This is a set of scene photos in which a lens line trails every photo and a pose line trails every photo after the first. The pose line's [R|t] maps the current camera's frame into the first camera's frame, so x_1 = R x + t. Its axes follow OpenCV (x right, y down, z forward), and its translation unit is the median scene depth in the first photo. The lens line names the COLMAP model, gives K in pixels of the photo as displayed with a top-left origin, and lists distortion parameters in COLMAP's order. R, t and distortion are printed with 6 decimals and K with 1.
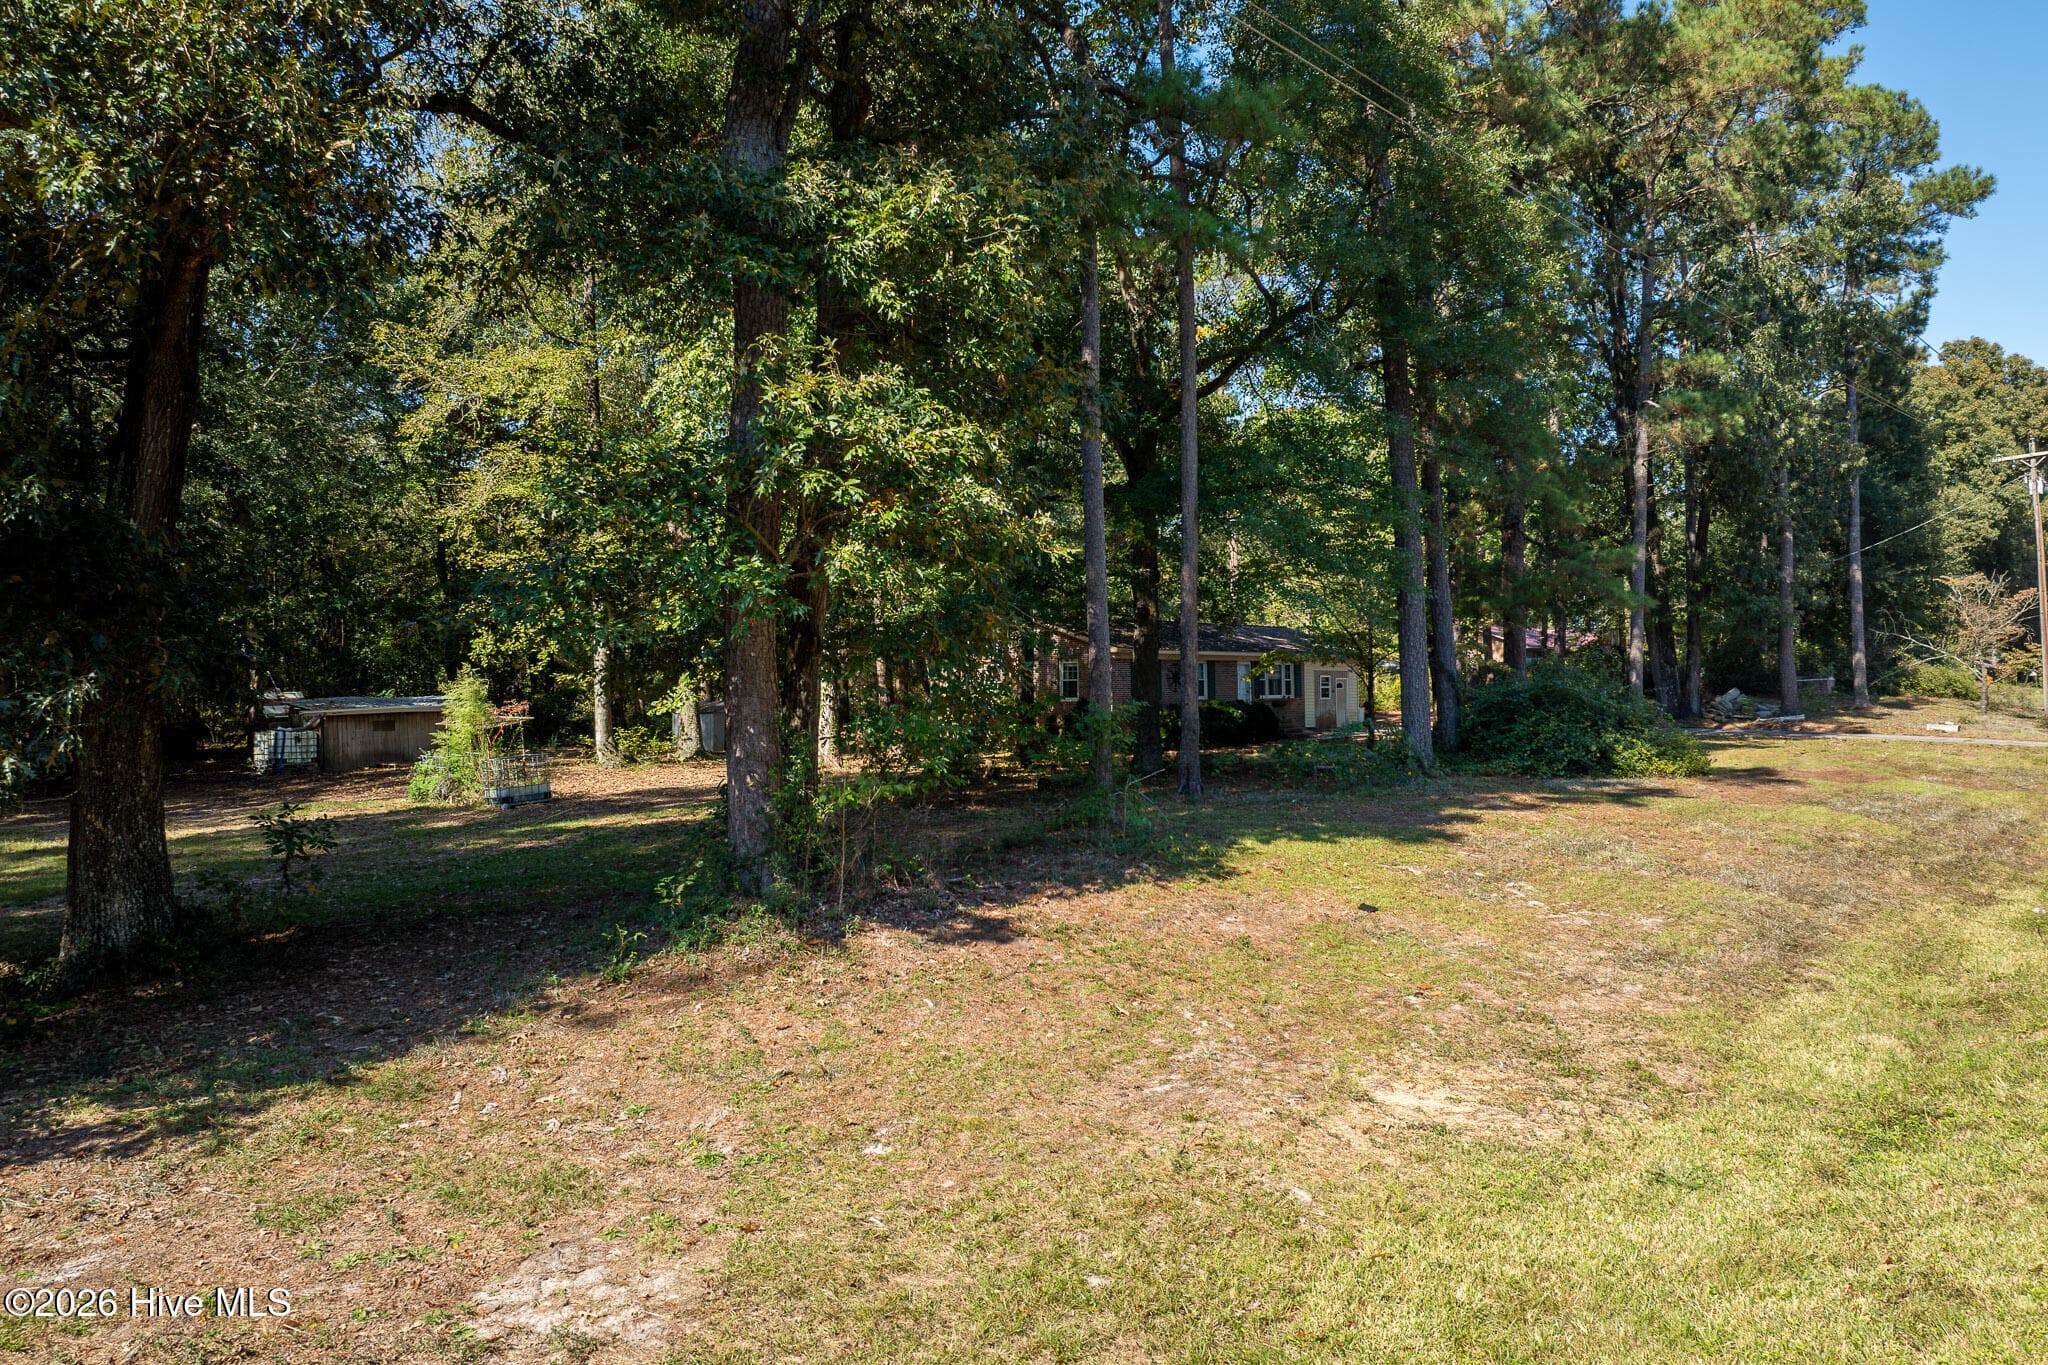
lens RADIAL K [[1459.7, 0, 1014.1], [0, 1459.7, 683.5], [0, 0, 1]] dist [-0.042025, 0.004140]
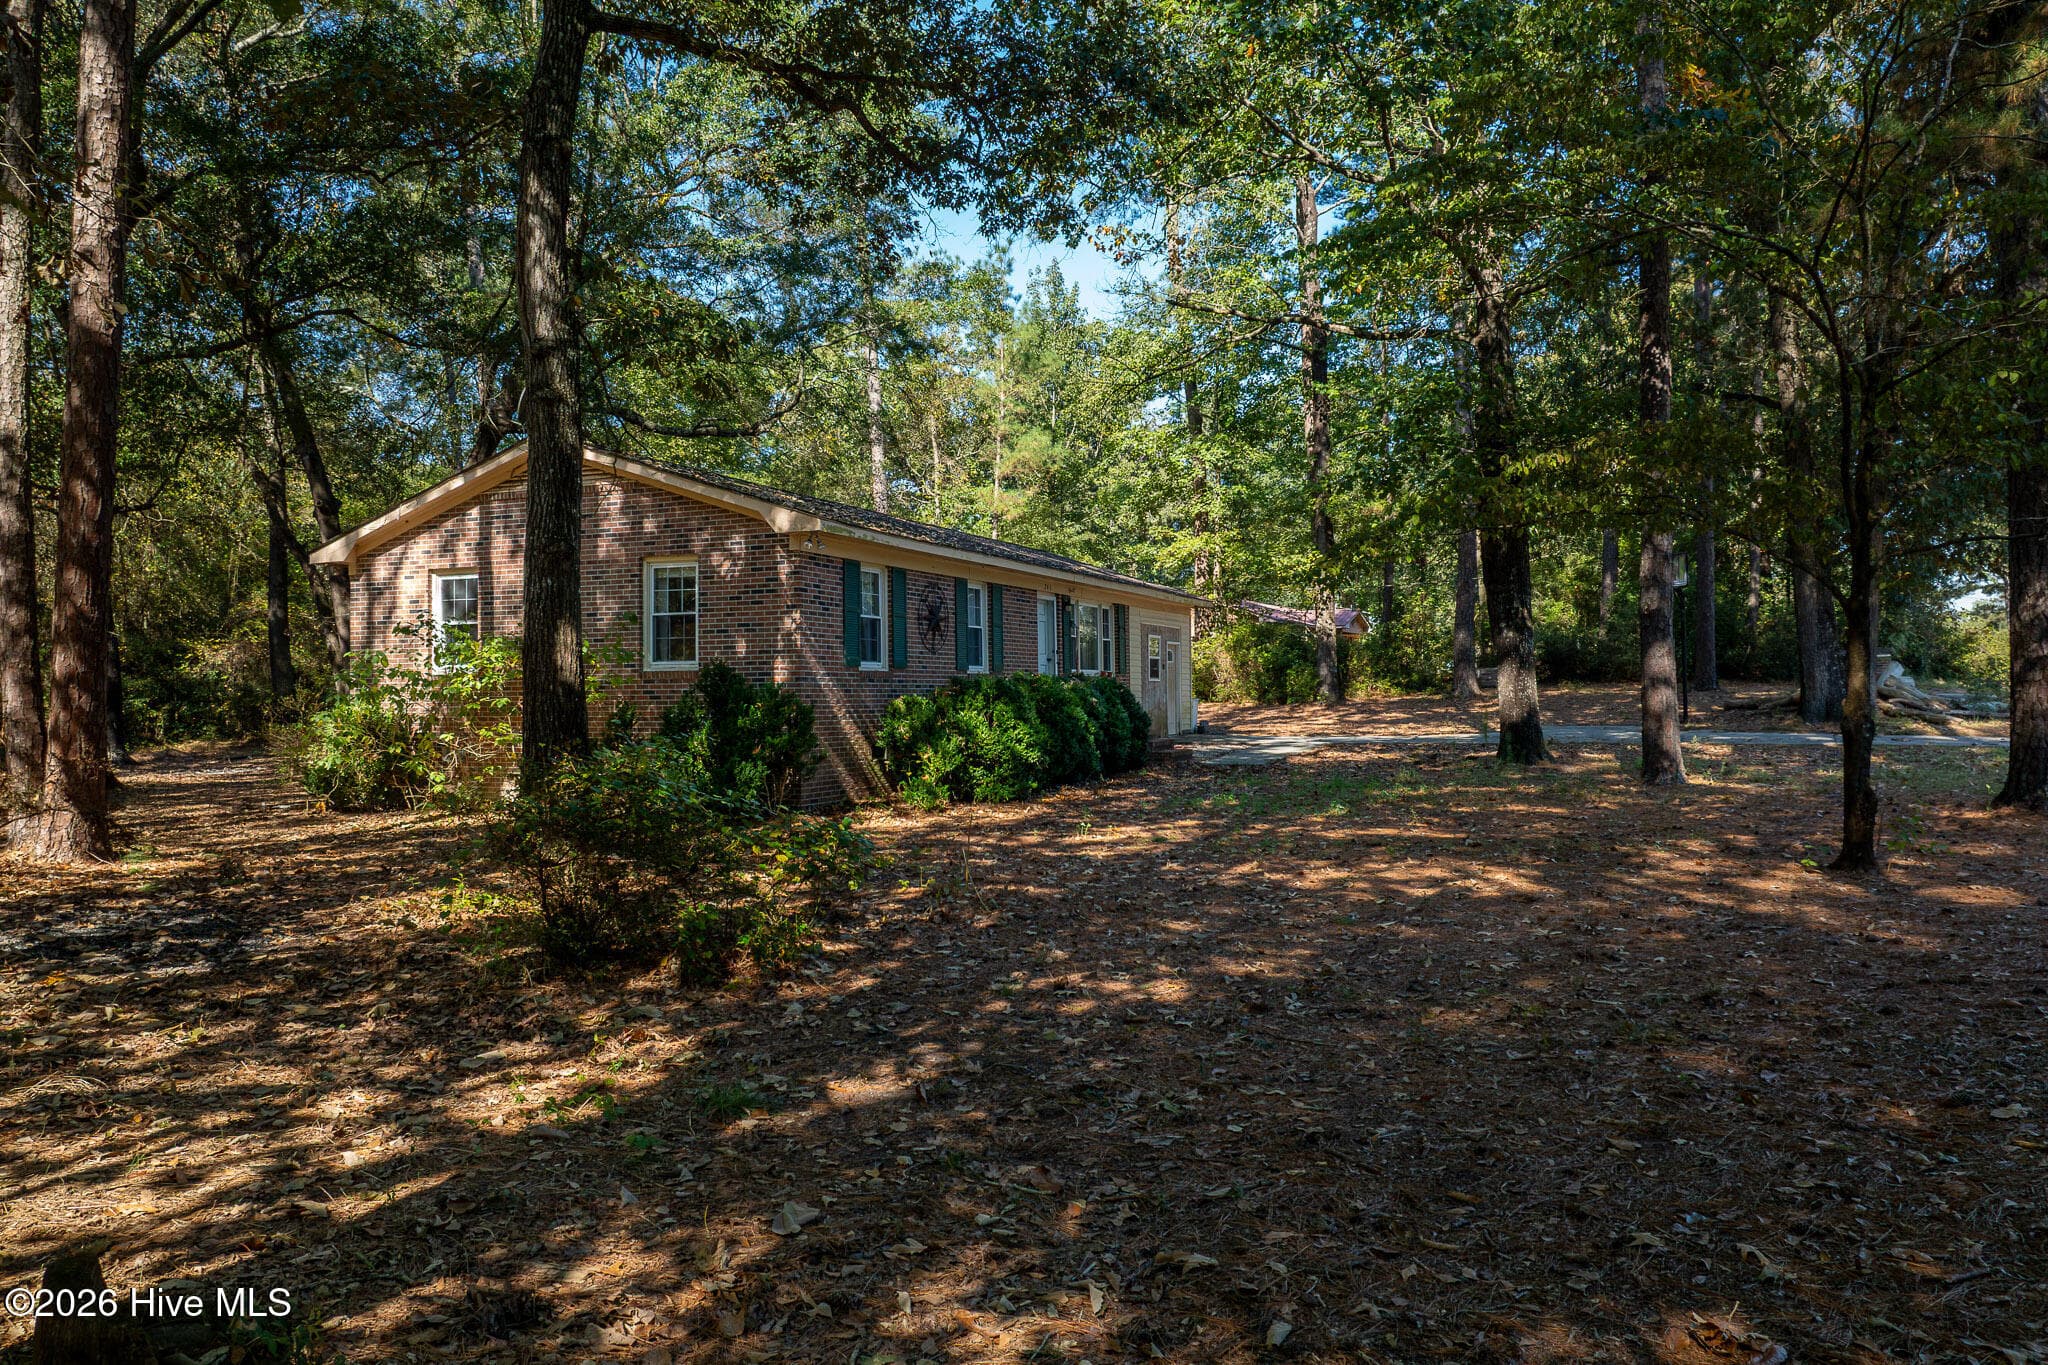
lens RADIAL K [[1459.7, 0, 1024.3], [0, 1459.7, 680.5], [0, 0, 1]] dist [-0.042025, 0.004140]
pose [[0.944970, 0.008104, 0.327056, 0.000180], [-0.007052, 0.999965, -0.004402, 0.017811], [-0.327080, 0.001854, 0.944995, 0.695386]]
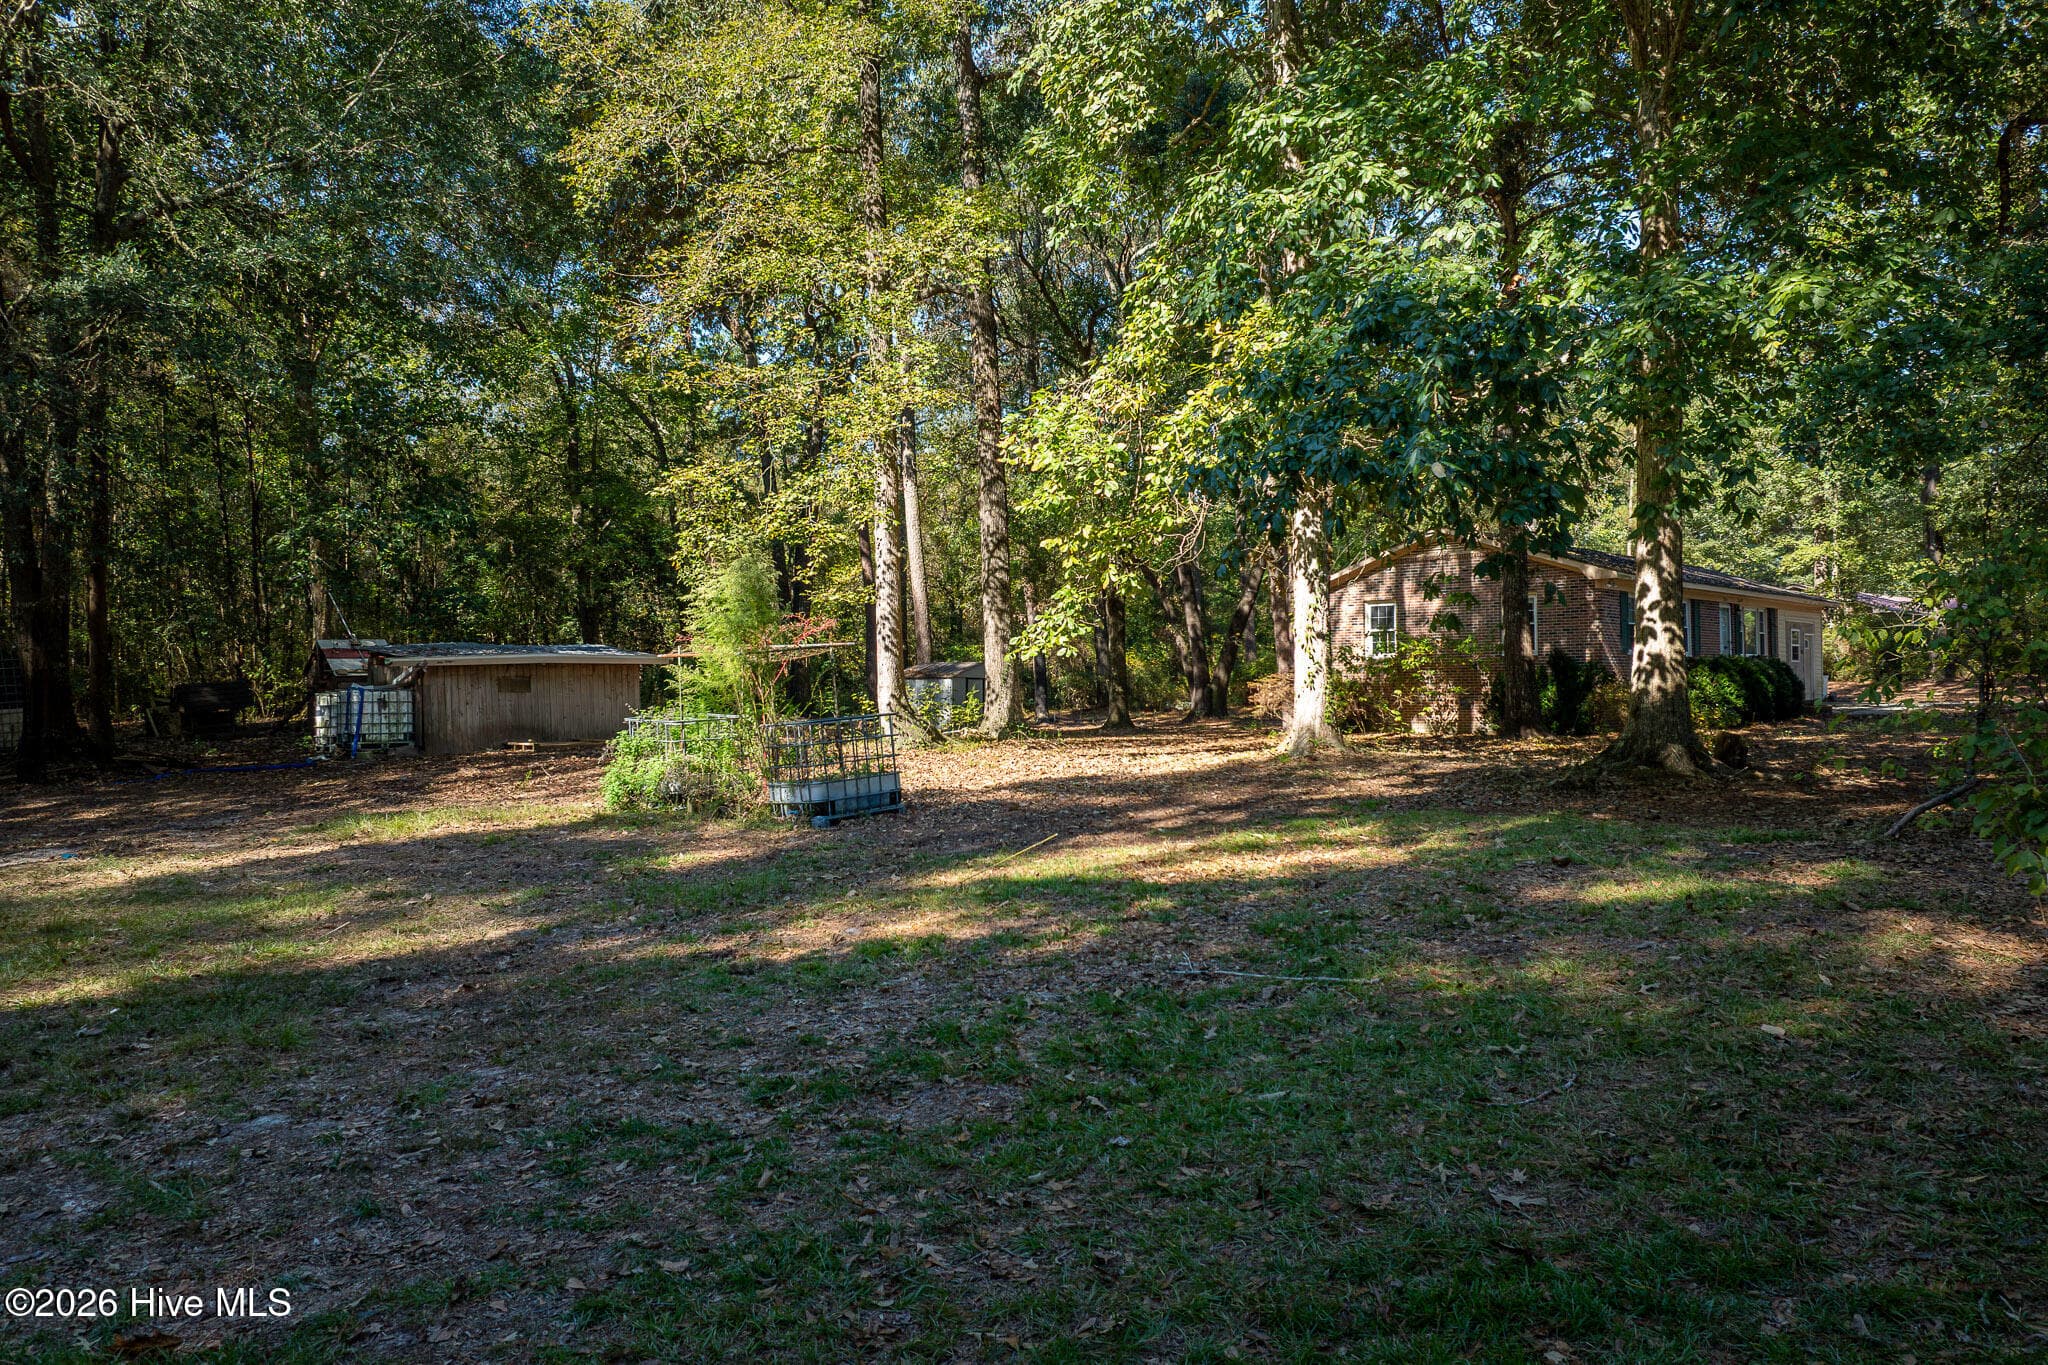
lens RADIAL K [[1459.7, 0, 1014.8], [0, 1459.7, 686.0], [0, 0, 1]] dist [-0.042025, 0.004140]
pose [[0.999200, 0.003041, -0.039866, -0.187936], [-0.002811, 0.999979, 0.005811, 0.026071], [0.039883, -0.005694, 0.999188, 0.365588]]
